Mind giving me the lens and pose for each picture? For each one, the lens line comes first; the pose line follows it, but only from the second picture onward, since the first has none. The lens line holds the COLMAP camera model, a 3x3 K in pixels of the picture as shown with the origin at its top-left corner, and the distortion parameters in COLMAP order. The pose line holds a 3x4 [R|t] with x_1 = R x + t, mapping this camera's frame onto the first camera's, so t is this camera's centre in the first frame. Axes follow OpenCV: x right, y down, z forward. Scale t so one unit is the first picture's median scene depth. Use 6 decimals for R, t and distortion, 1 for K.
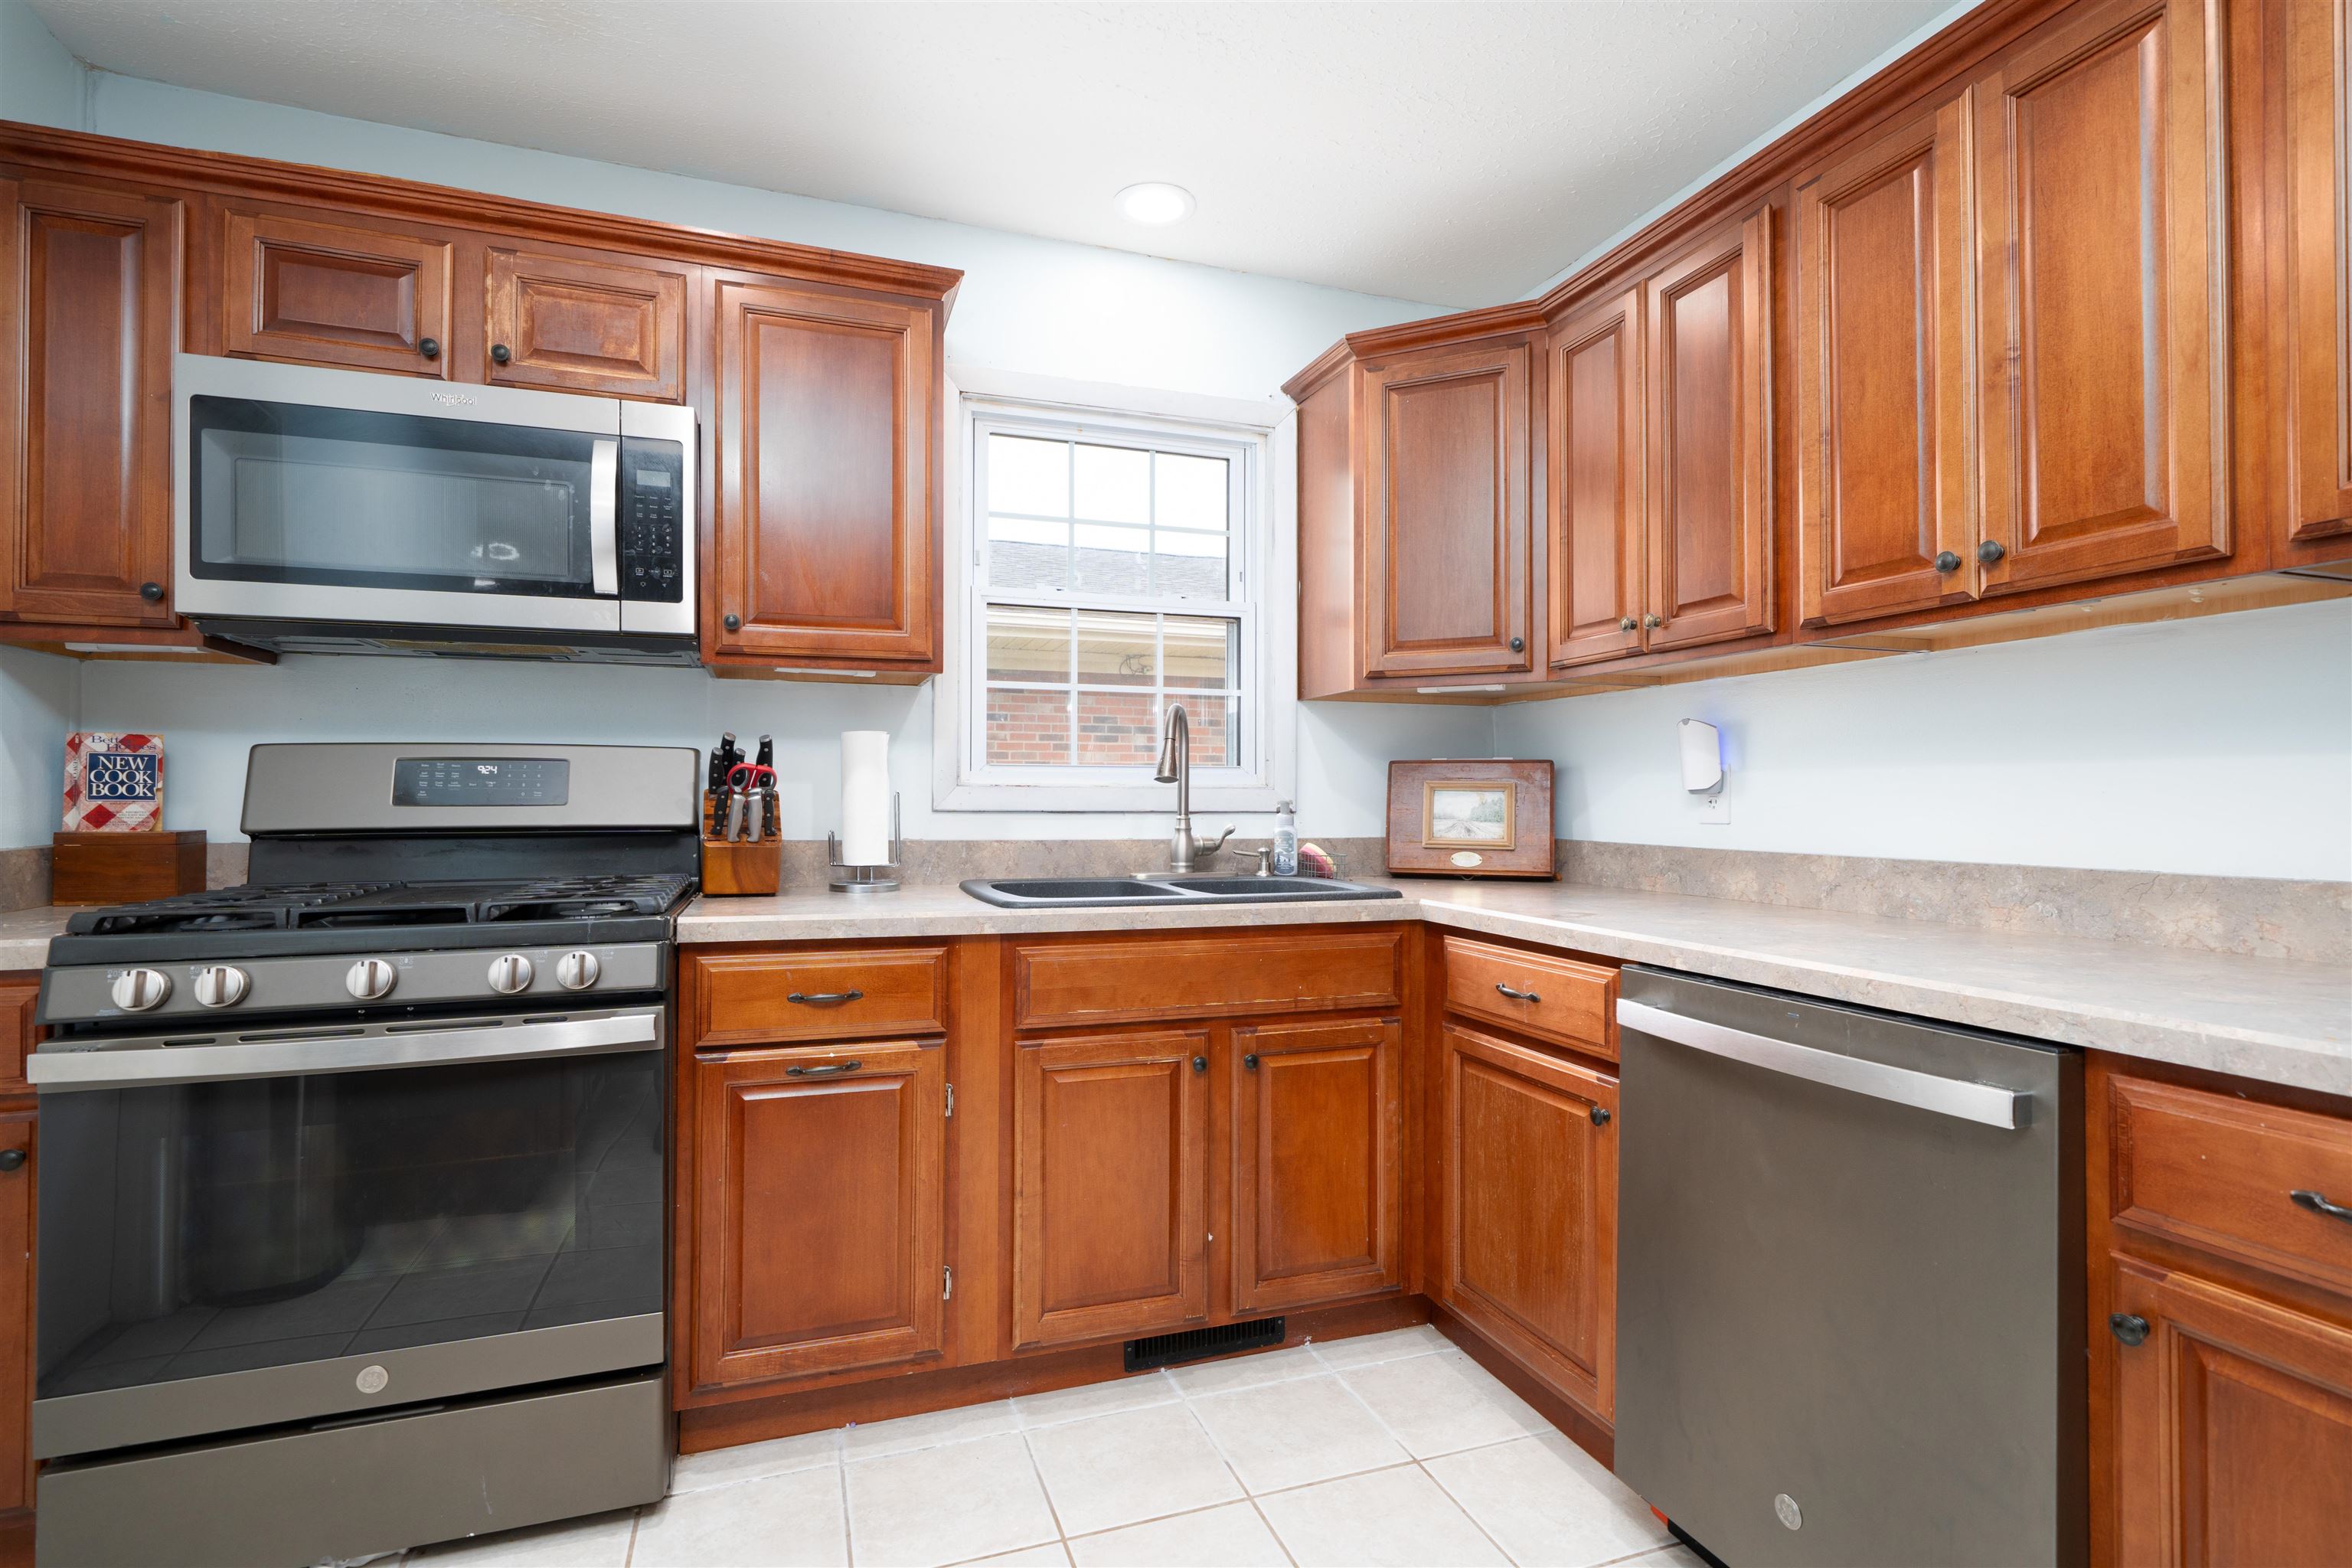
lens RADIAL K [[1119.2, 0, 1176.0], [0, 1119.2, 784.0], [0, 0, 1]] dist [0.000664, 0.000793]
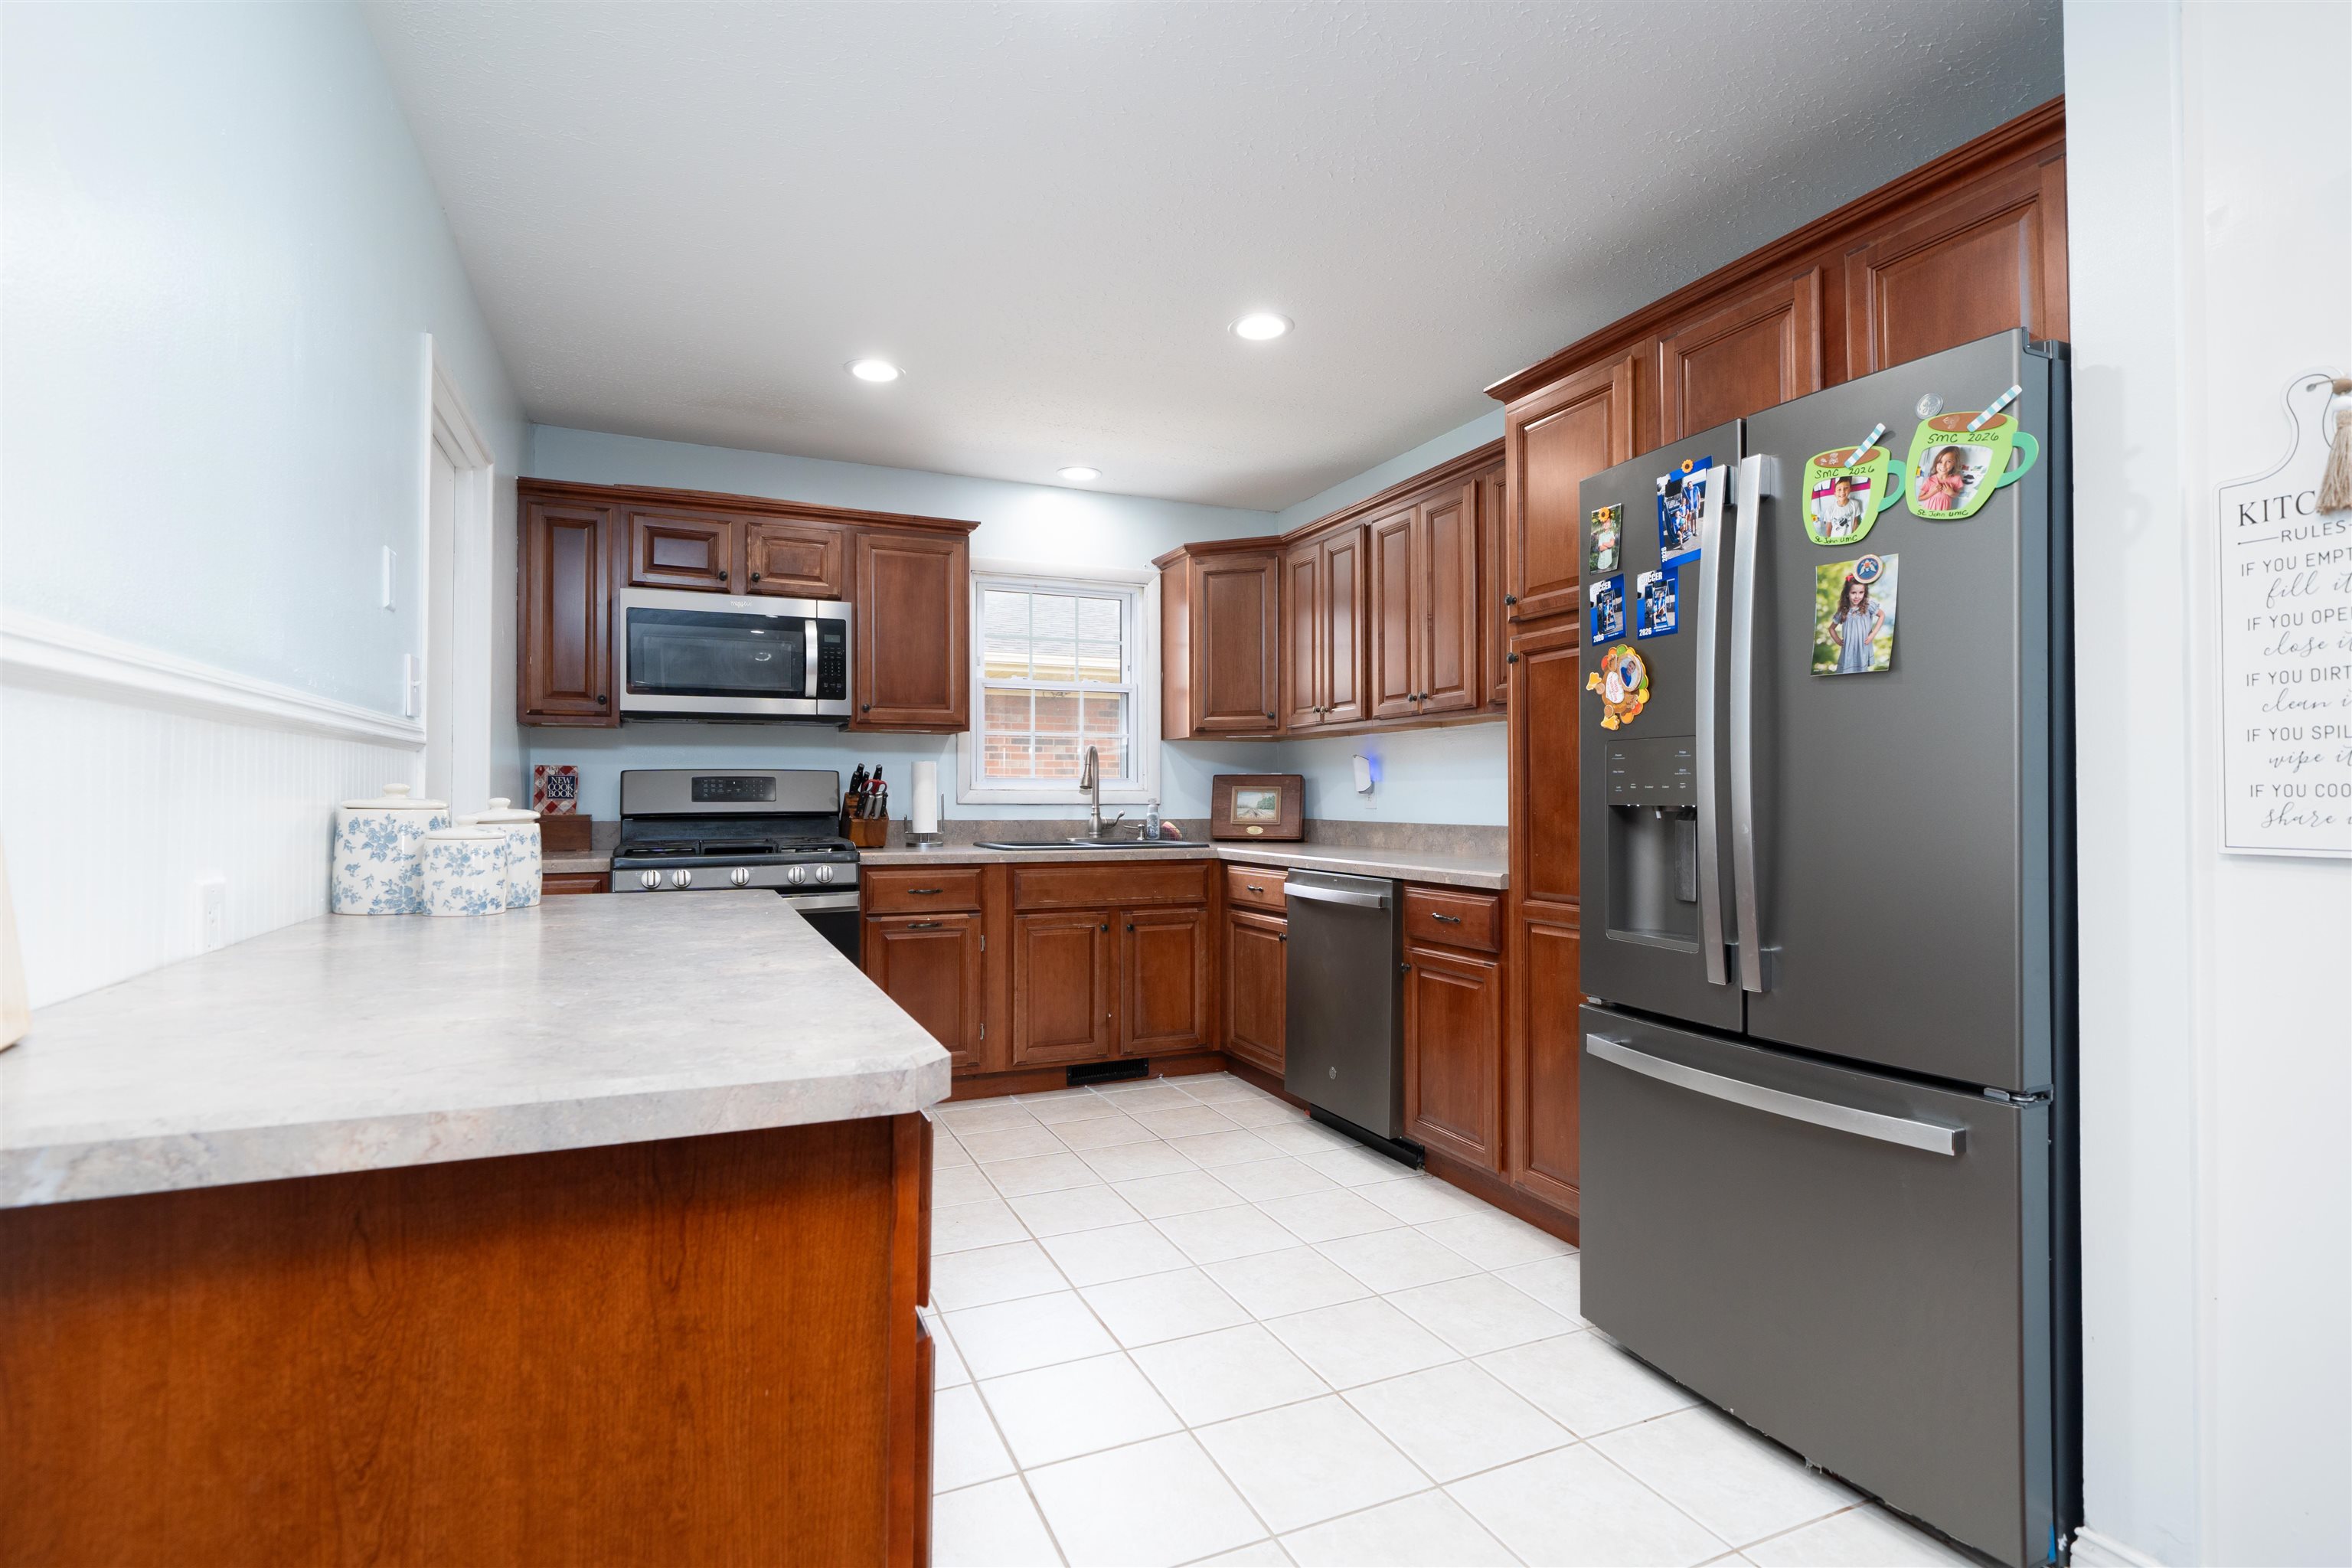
lens RADIAL K [[1119.2, 0, 1176.0], [0, 1119.2, 784.0], [0, 0, 1]] dist [0.000664, 0.000793]
pose [[0.996840, -0.002192, 0.079399, -0.009394], [0.002192, 0.999998, 0.000094, -0.009242], [-0.079399, 0.000081, 0.996843, -0.996719]]
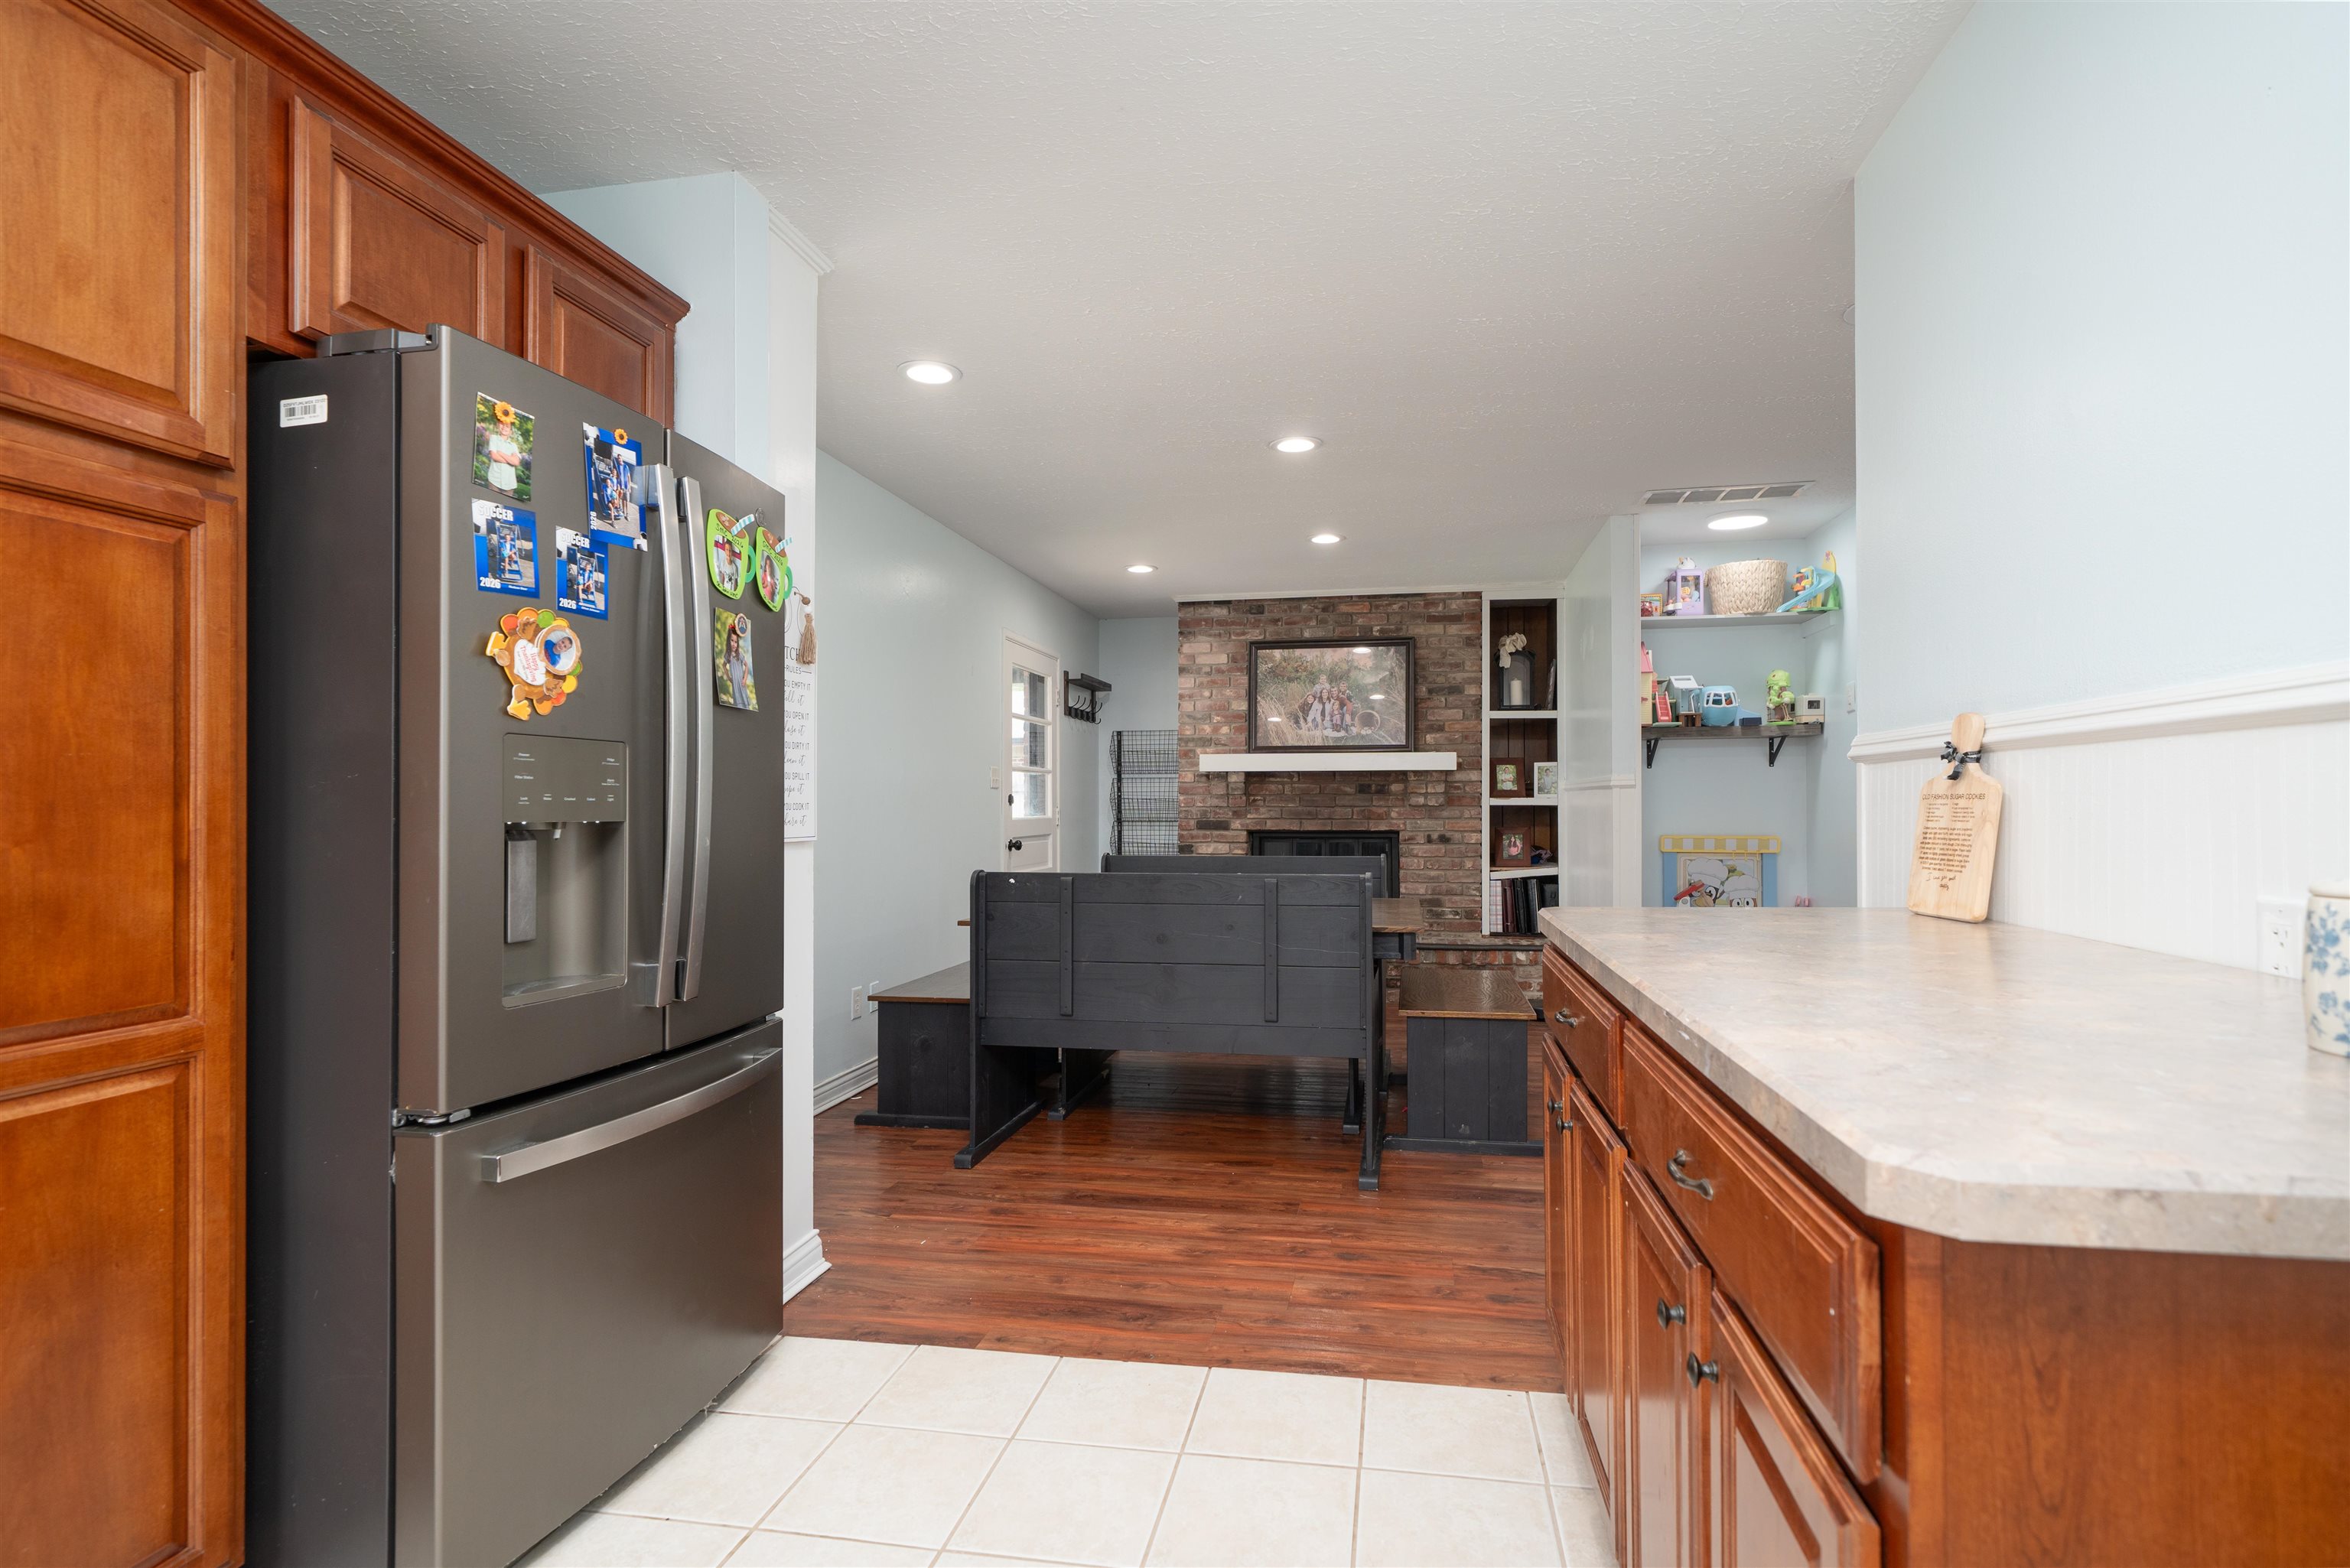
lens RADIAL K [[1118.2, 0, 1175.0], [0, 1118.2, 784.0], [0, 0, 1]] dist [0.000664, 0.000793]
pose [[-0.860343, 0.003243, 0.509706, -0.284351], [-0.011568, 0.999598, -0.025886, -0.000662], [-0.509585, -0.028168, -0.859959, 0.417522]]
